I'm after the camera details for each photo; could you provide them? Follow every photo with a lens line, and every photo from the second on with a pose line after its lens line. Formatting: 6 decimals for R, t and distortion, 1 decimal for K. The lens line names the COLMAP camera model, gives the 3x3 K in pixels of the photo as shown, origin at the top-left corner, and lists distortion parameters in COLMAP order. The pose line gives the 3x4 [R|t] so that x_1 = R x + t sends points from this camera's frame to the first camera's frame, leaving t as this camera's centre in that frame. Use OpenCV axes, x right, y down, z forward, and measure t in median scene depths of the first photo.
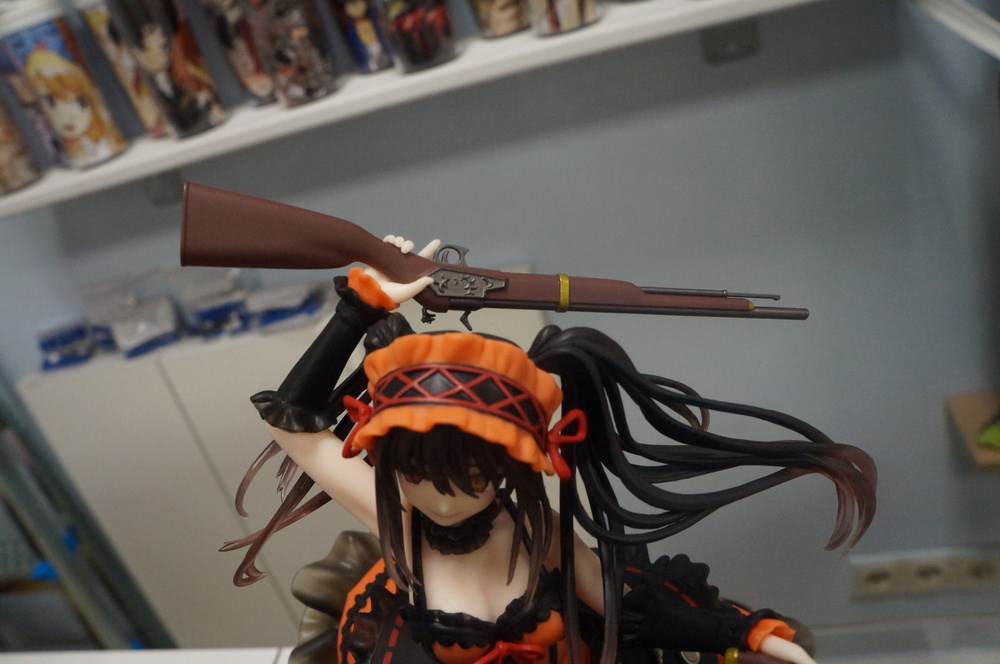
lens RADIAL K [[817.0, 0, 500.9], [0, 817.0, 310.6], [0, 0, 1]] dist [-0.160979, 0.150563]
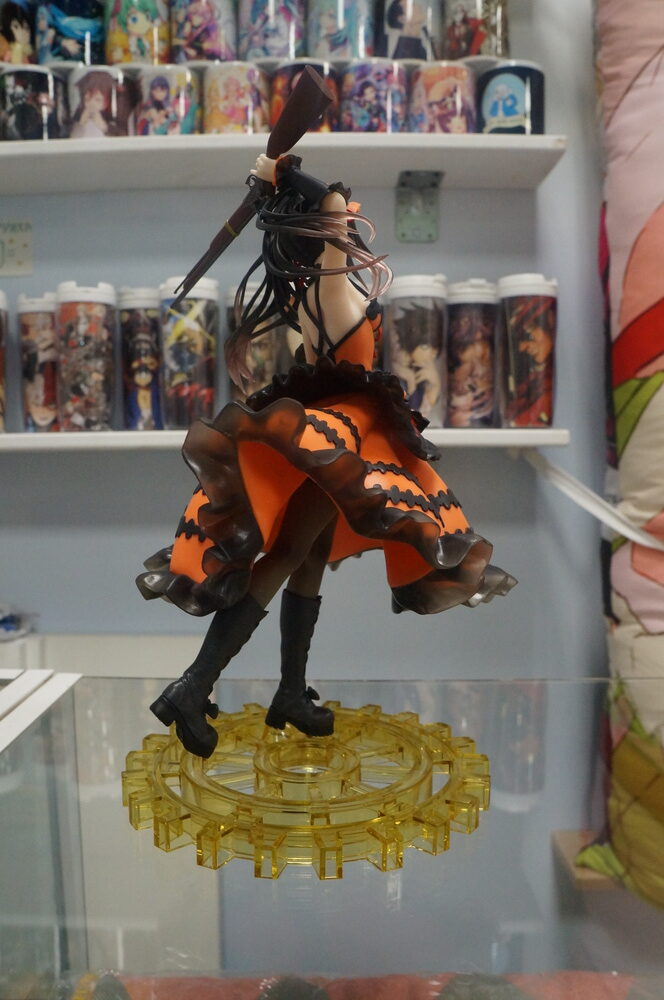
lens RADIAL K [[817.0, 0, 330.5], [0, 817.0, 502.5], [0, 0, 1]] dist [-0.160979, 0.150563]
pose [[0.953275, 0.258868, 0.155738, -0.045613], [-0.166799, 0.880813, -0.443111, 0.317107], [-0.251883, 0.396430, 0.882835, -0.133457]]
